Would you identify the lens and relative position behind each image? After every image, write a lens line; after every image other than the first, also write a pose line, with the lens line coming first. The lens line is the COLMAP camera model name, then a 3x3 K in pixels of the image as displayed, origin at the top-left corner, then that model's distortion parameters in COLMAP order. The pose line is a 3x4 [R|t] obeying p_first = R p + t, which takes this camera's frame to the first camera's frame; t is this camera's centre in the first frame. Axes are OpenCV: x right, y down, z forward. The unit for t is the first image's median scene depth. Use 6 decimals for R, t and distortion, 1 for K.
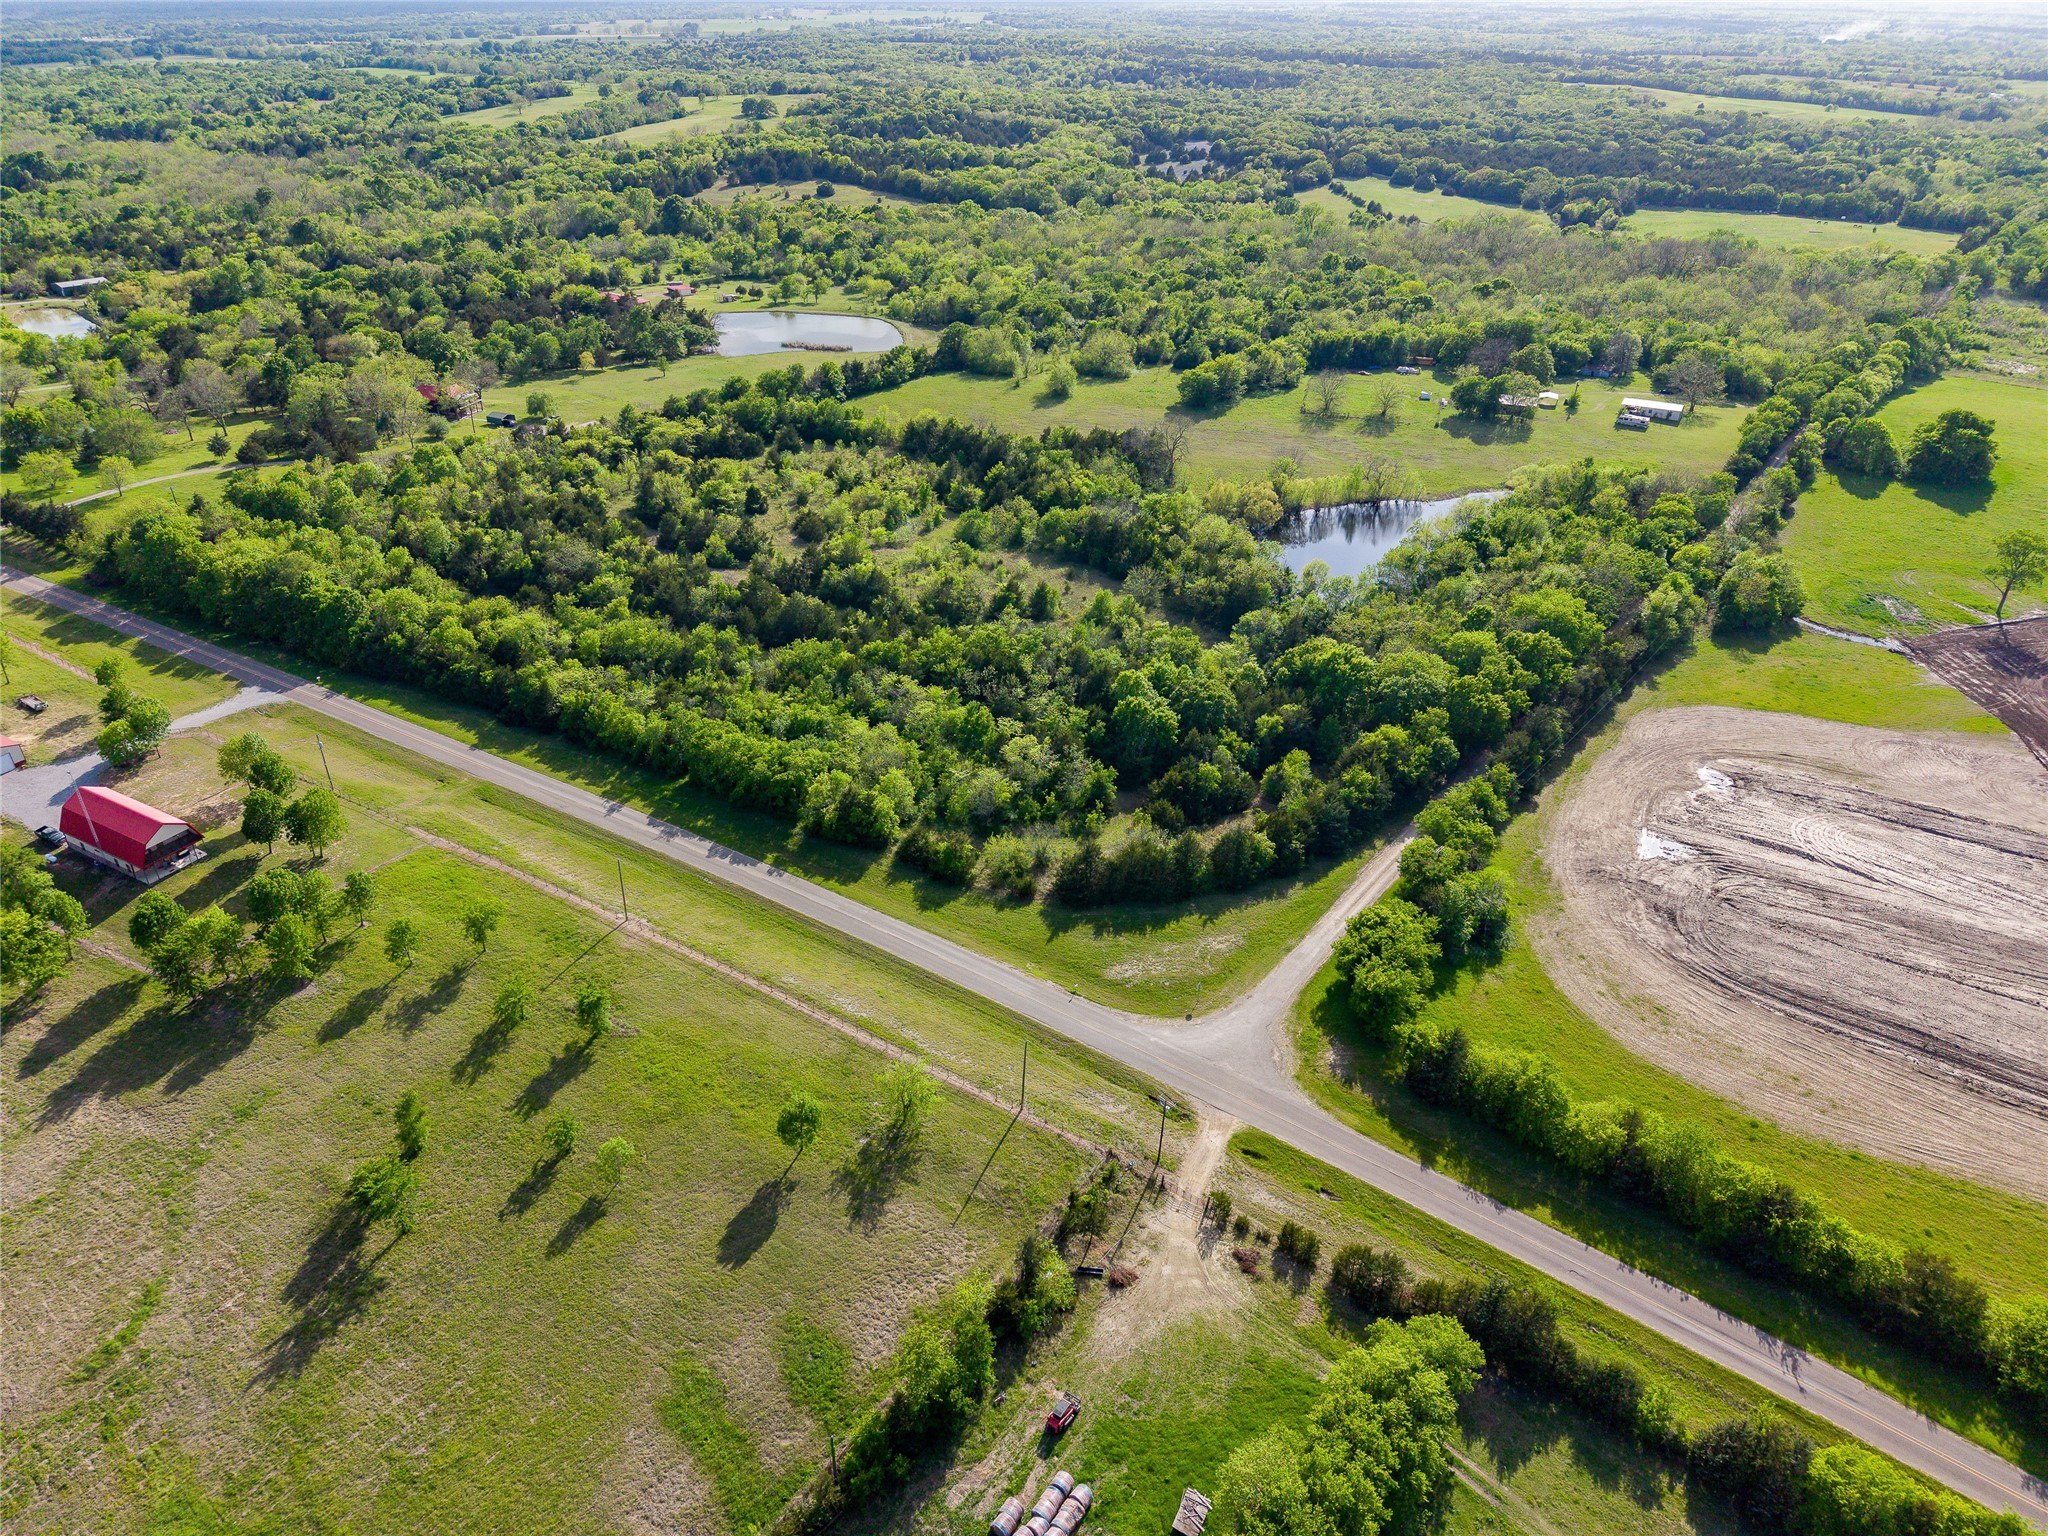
lens RADIAL K [[1374.6, 0, 1024.0], [0, 1374.6, 768.0], [0, 0, 1]] dist [0.010123, -0.005057]
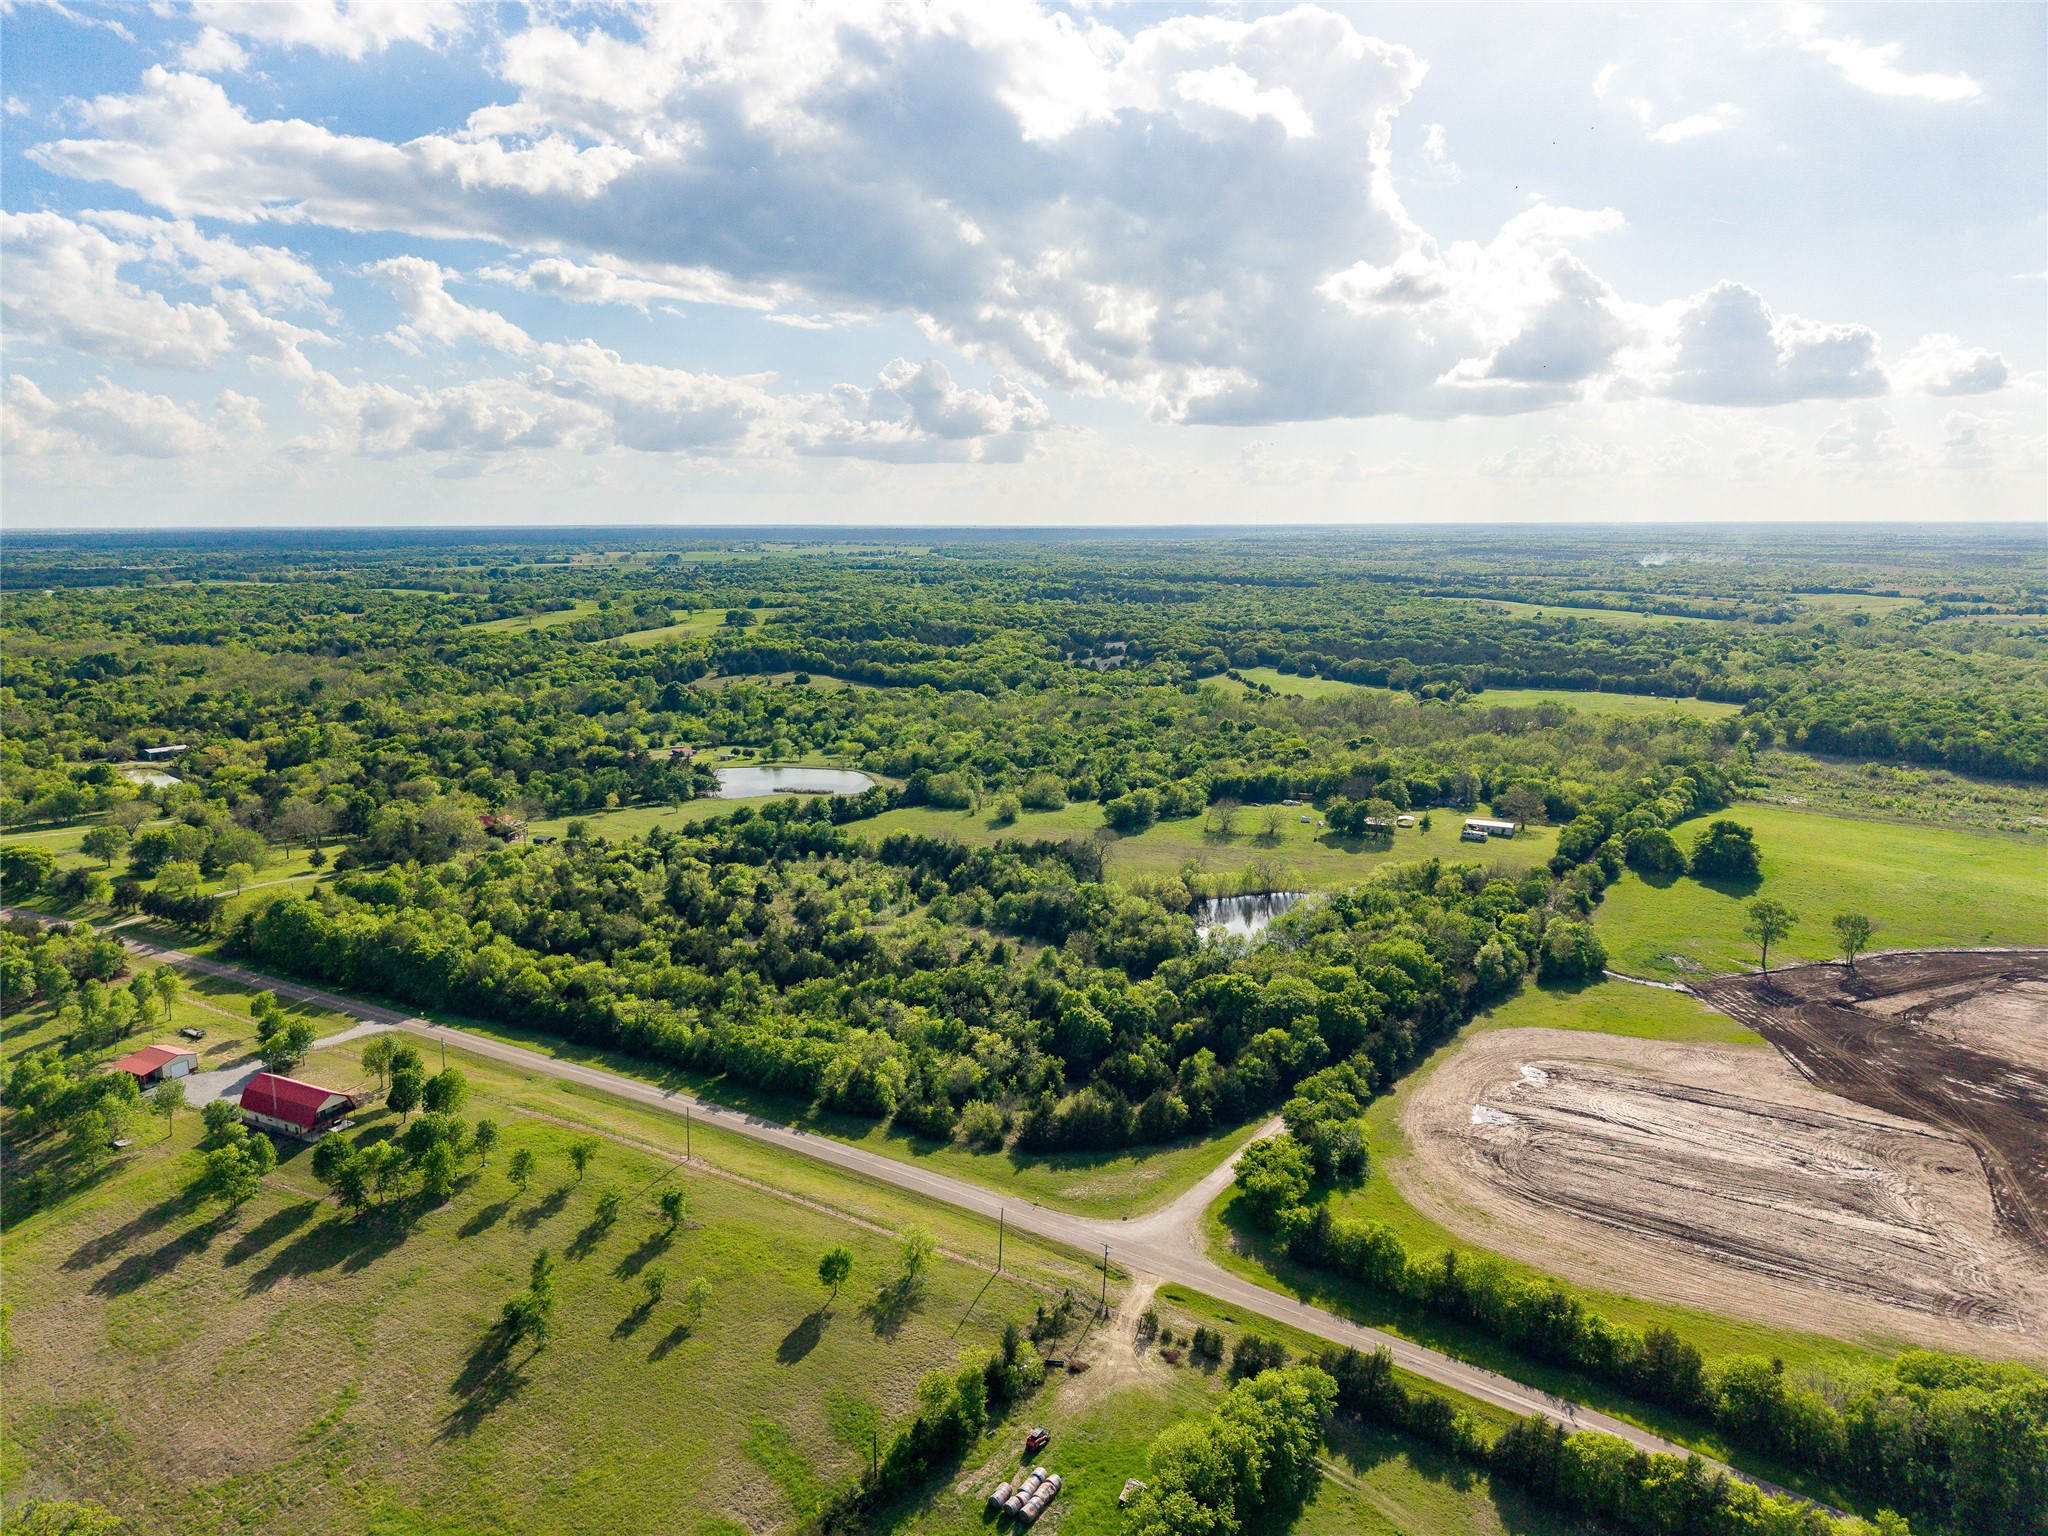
lens RADIAL K [[1363.6, 0, 1019.4], [0, 1363.6, 809.9], [0, 0, 1]] dist [0.027542, -0.023400]
pose [[0.999149, -0.009687, 0.040082, -0.017152], [0.021483, 0.951967, -0.305445, 0.126794], [-0.035198, 0.306046, 0.951366, -0.215756]]
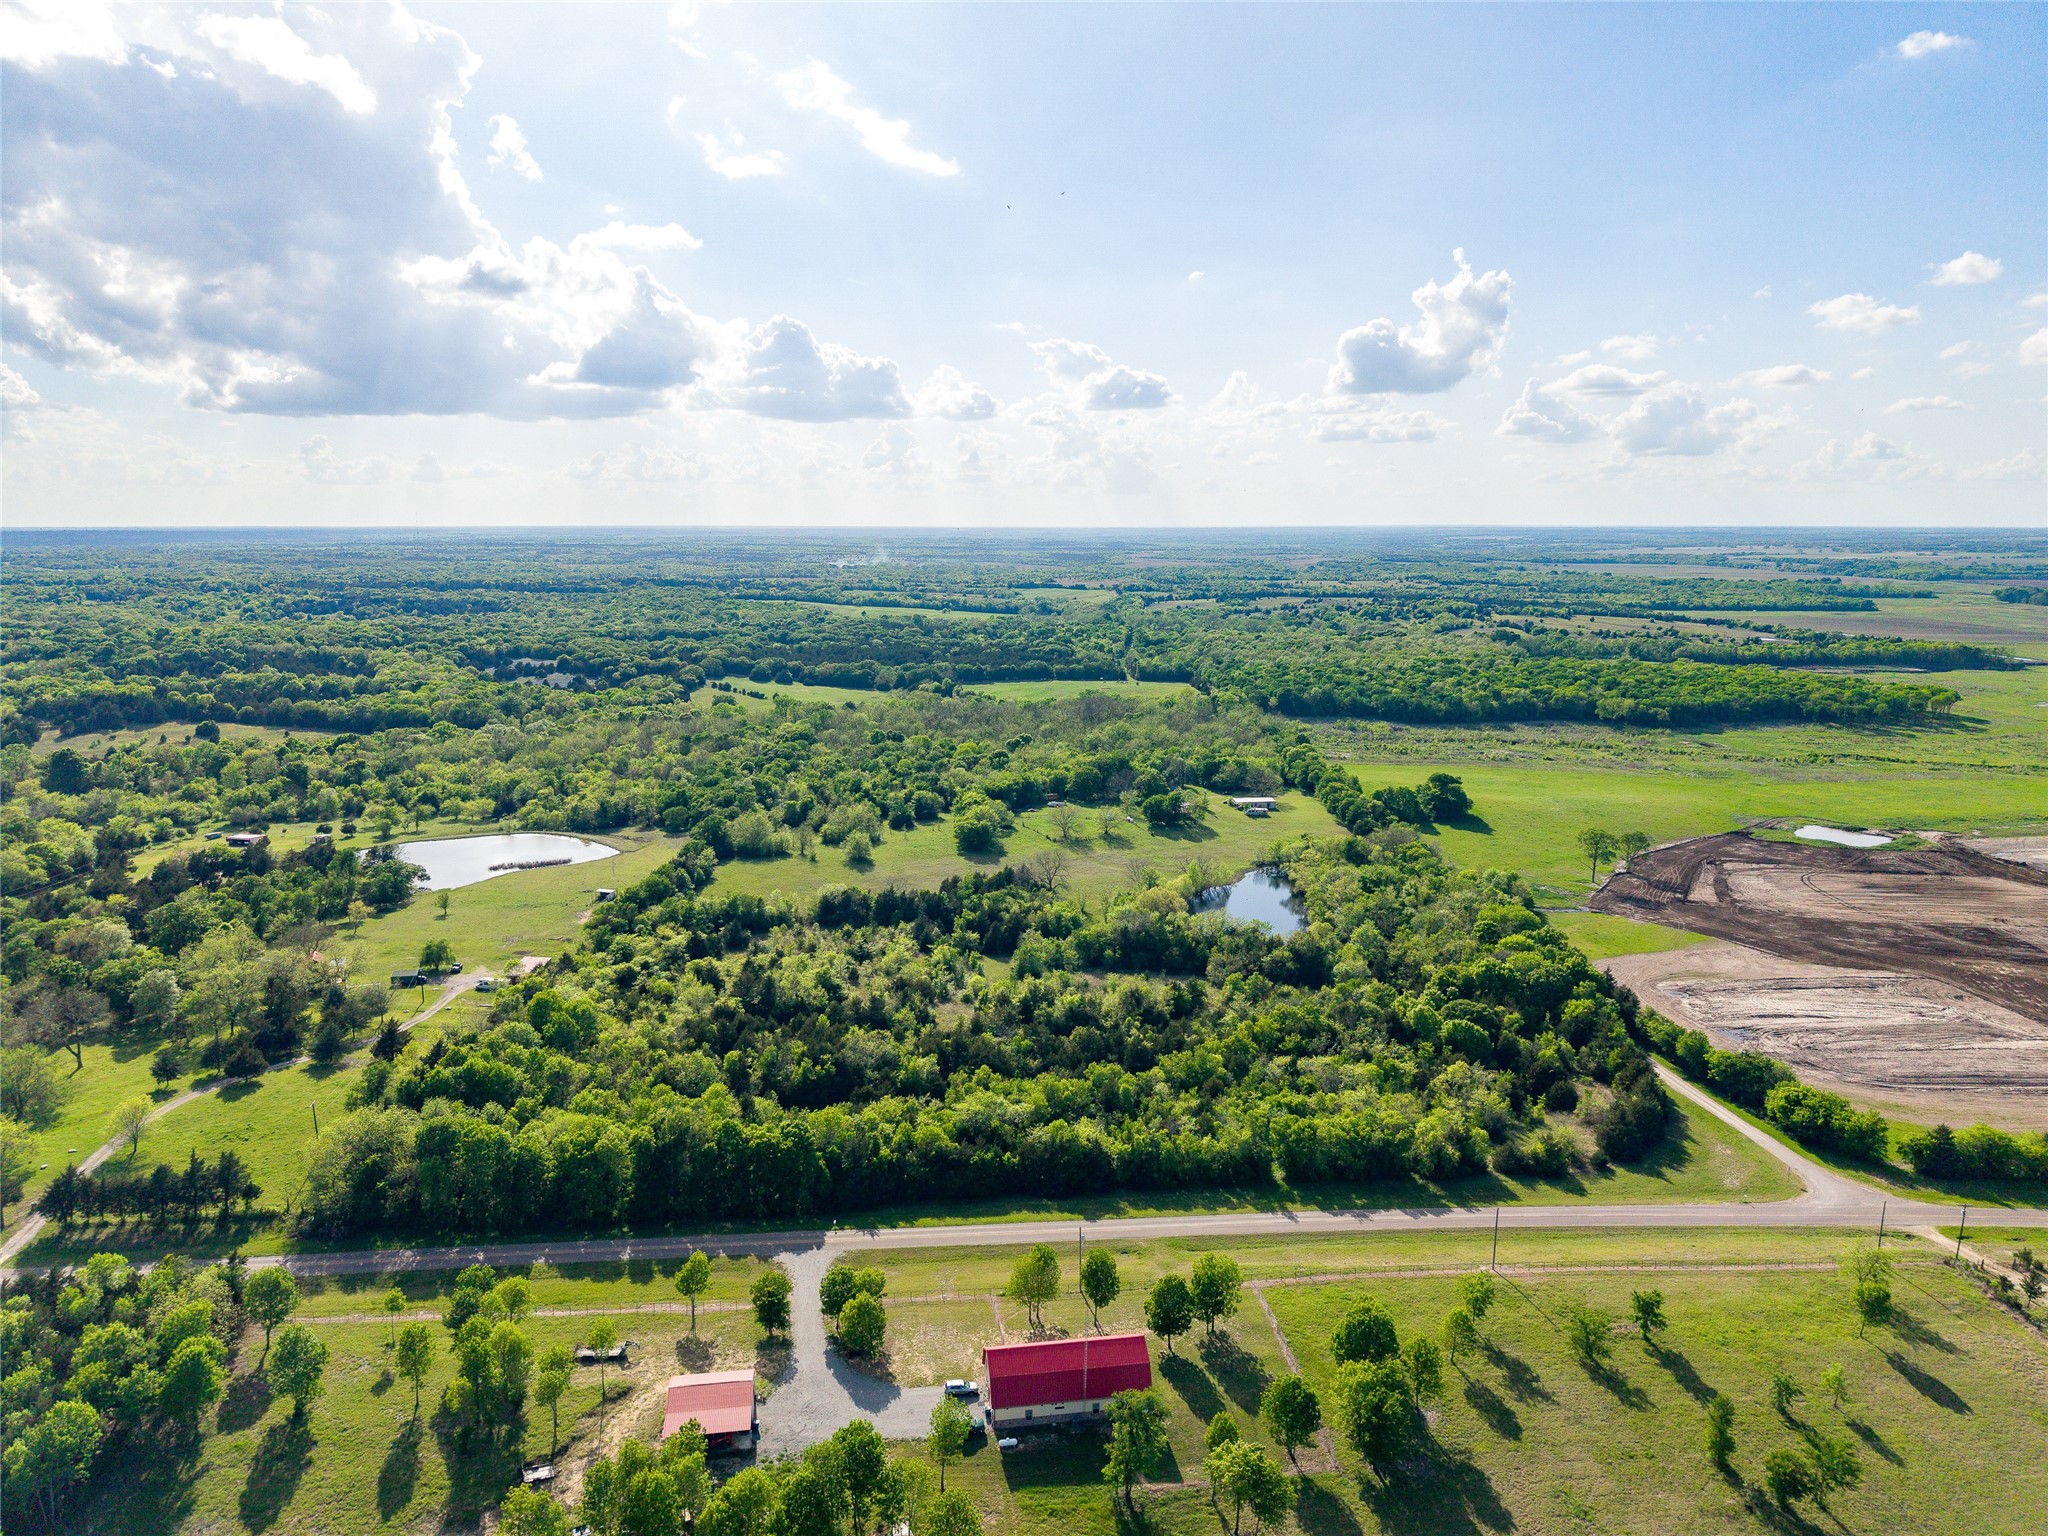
lens RADIAL K [[1374.6, 0, 1024.0], [0, 1374.6, 768.0], [0, 0, 1]] dist [0.010123, -0.005057]
pose [[0.782091, -0.111024, 0.613195, -0.783155], [0.310331, 0.922697, -0.228745, -0.080181], [-0.540397, 0.369193, 0.756087, 0.140265]]
